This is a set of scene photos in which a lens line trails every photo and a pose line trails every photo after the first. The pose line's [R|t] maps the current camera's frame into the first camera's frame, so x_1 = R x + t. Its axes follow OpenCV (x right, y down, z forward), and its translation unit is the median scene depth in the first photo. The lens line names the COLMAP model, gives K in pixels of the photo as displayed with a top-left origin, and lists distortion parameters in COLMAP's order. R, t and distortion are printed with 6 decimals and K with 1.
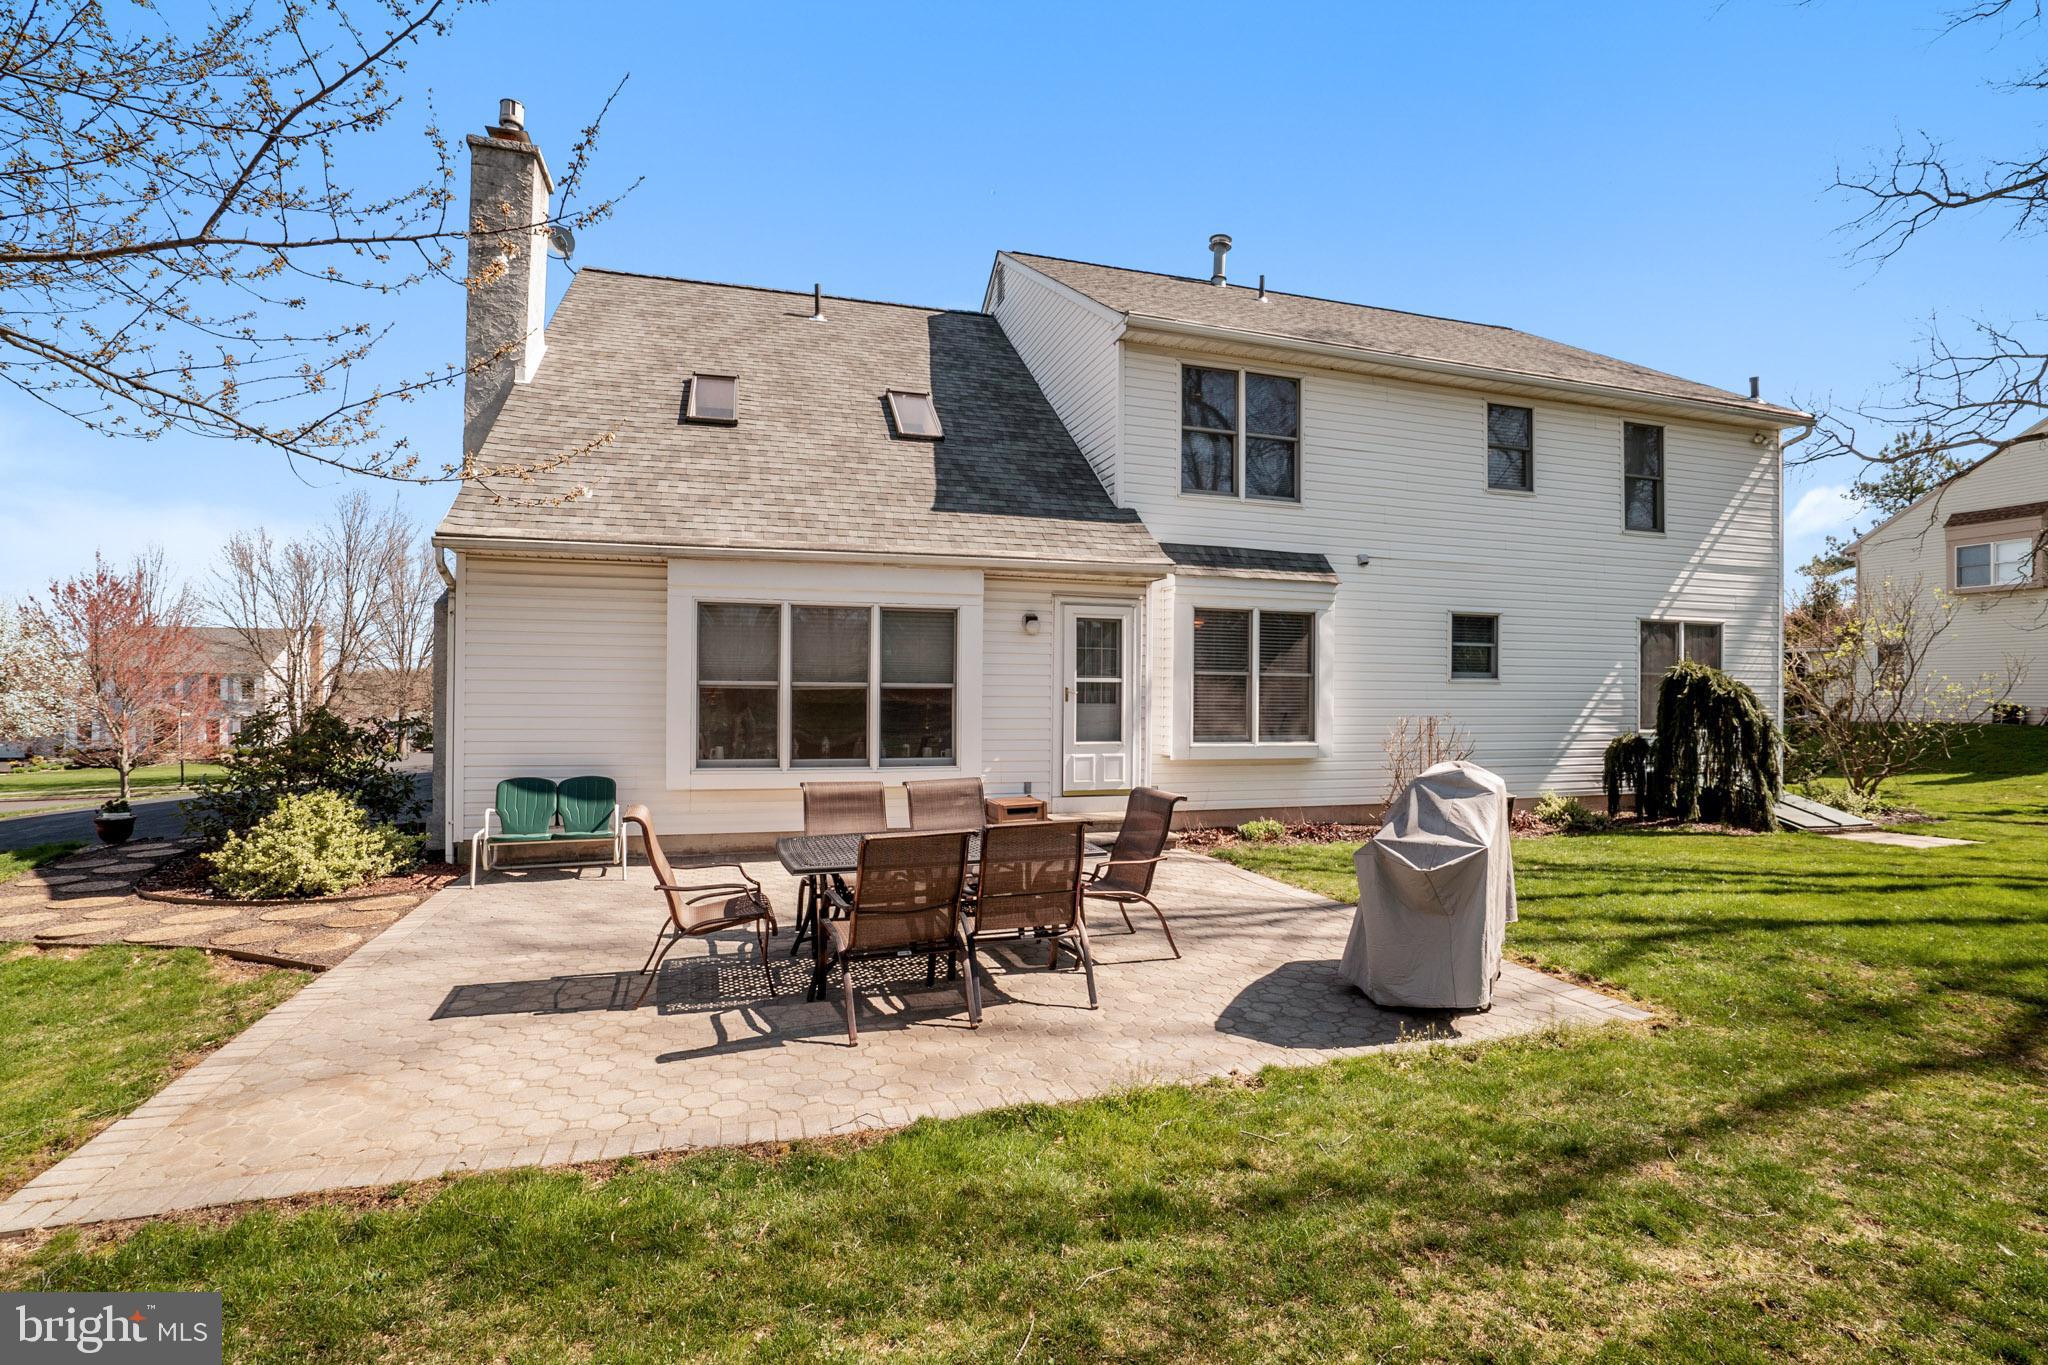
lens RADIAL K [[947.8, 0, 1024.0], [0, 947.8, 682.5], [0, 0, 1]] dist [-0.050522, 0.000042]
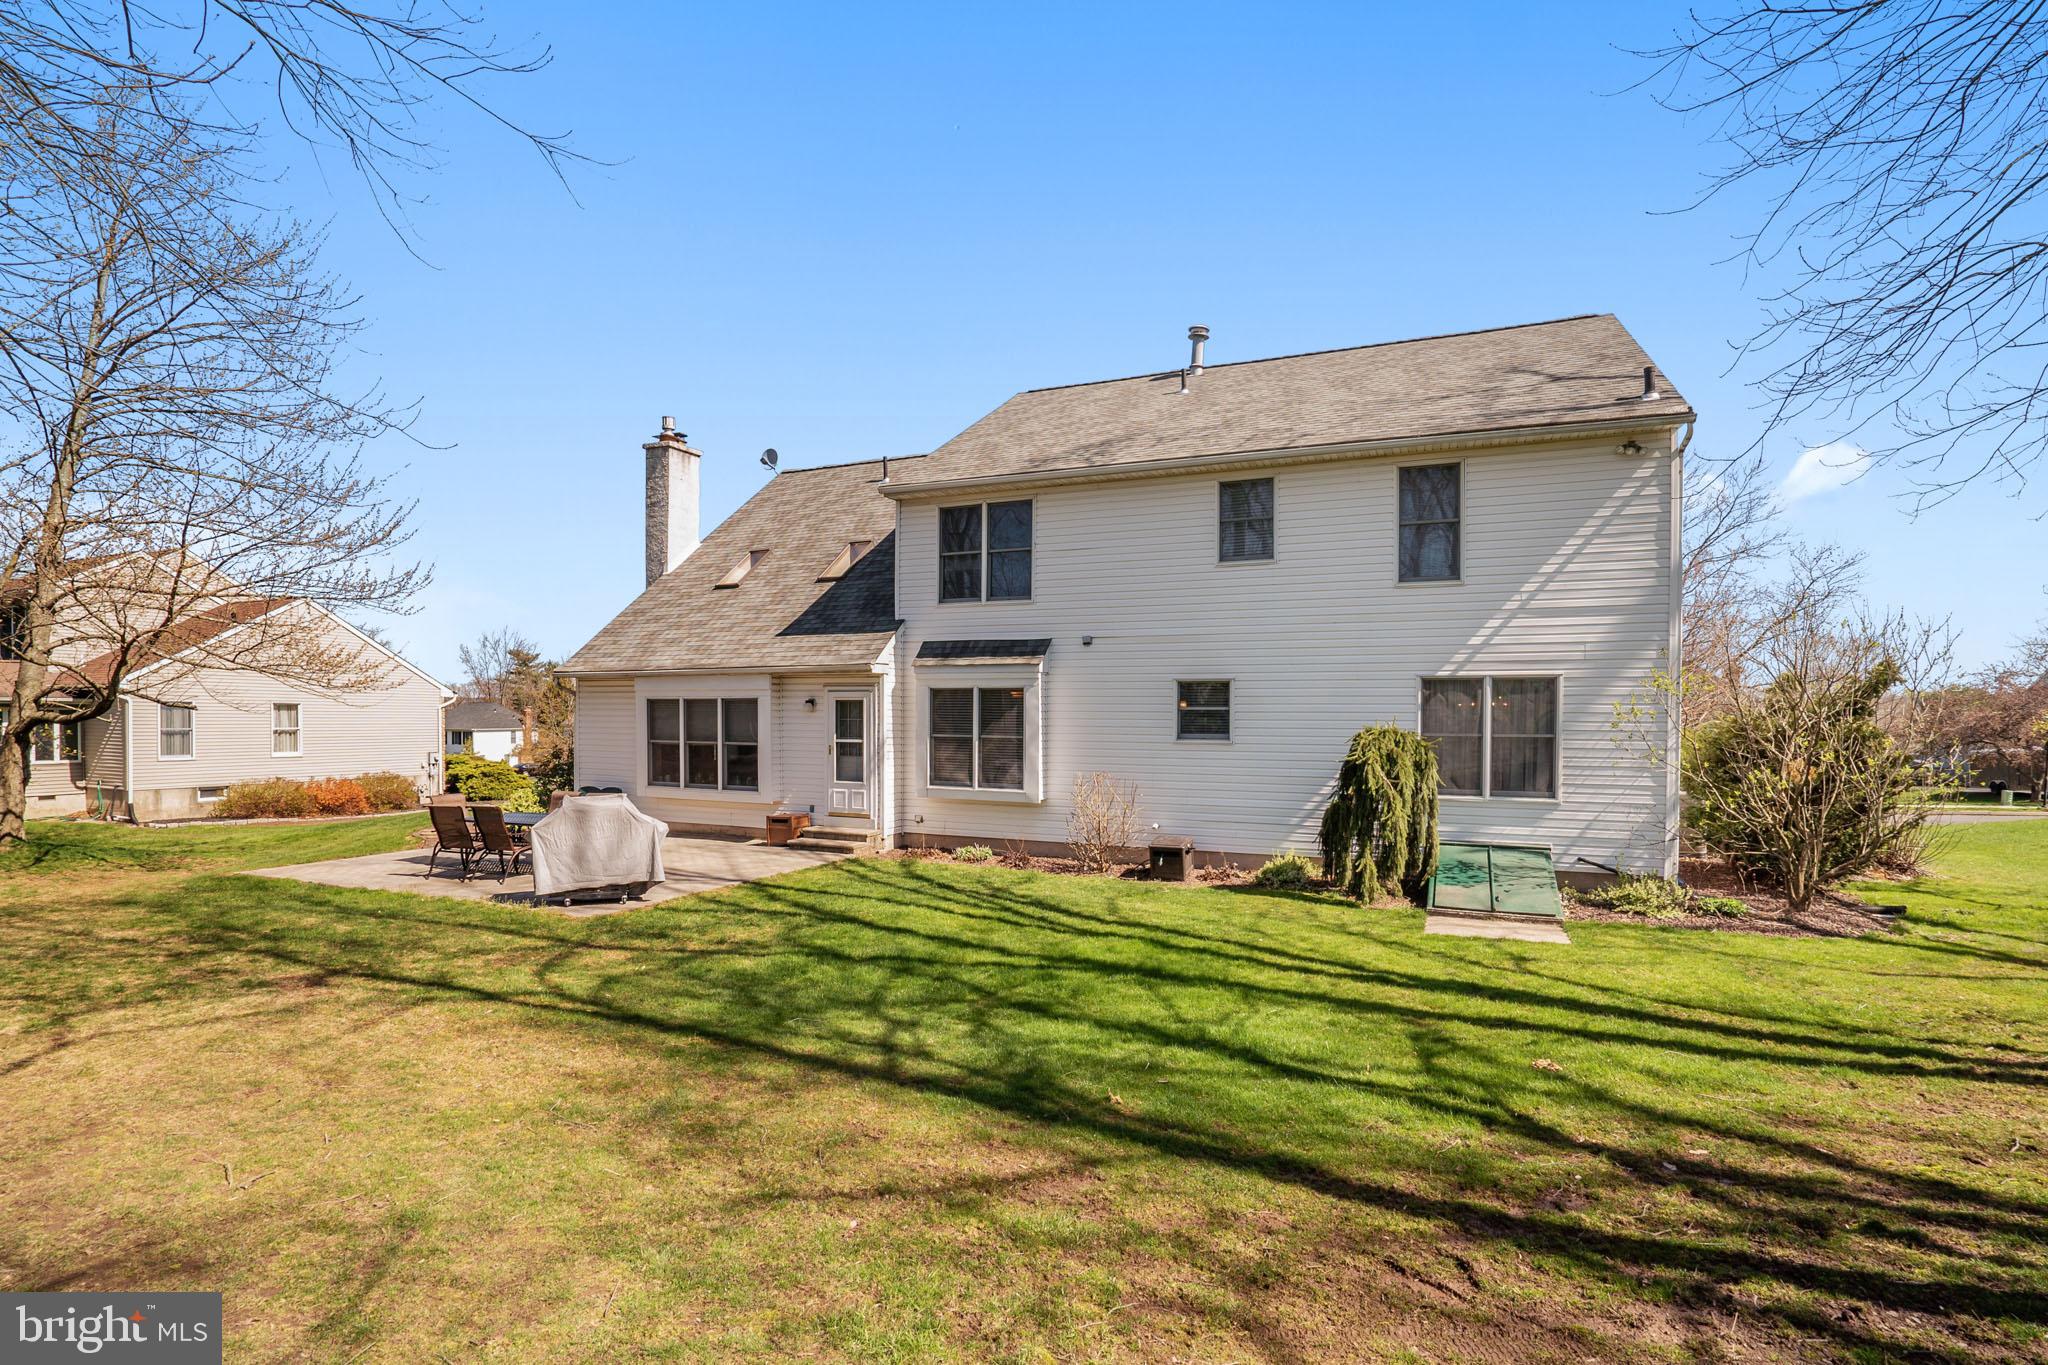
lens RADIAL K [[947.8, 0, 1024.0], [0, 947.8, 682.5], [0, 0, 1]] dist [-0.050522, 0.000042]
pose [[0.764559, -0.019011, -0.644274, 1.140275], [0.012287, 0.999813, -0.014921, -0.062700], [0.644437, 0.003492, 0.764649, 0.024325]]
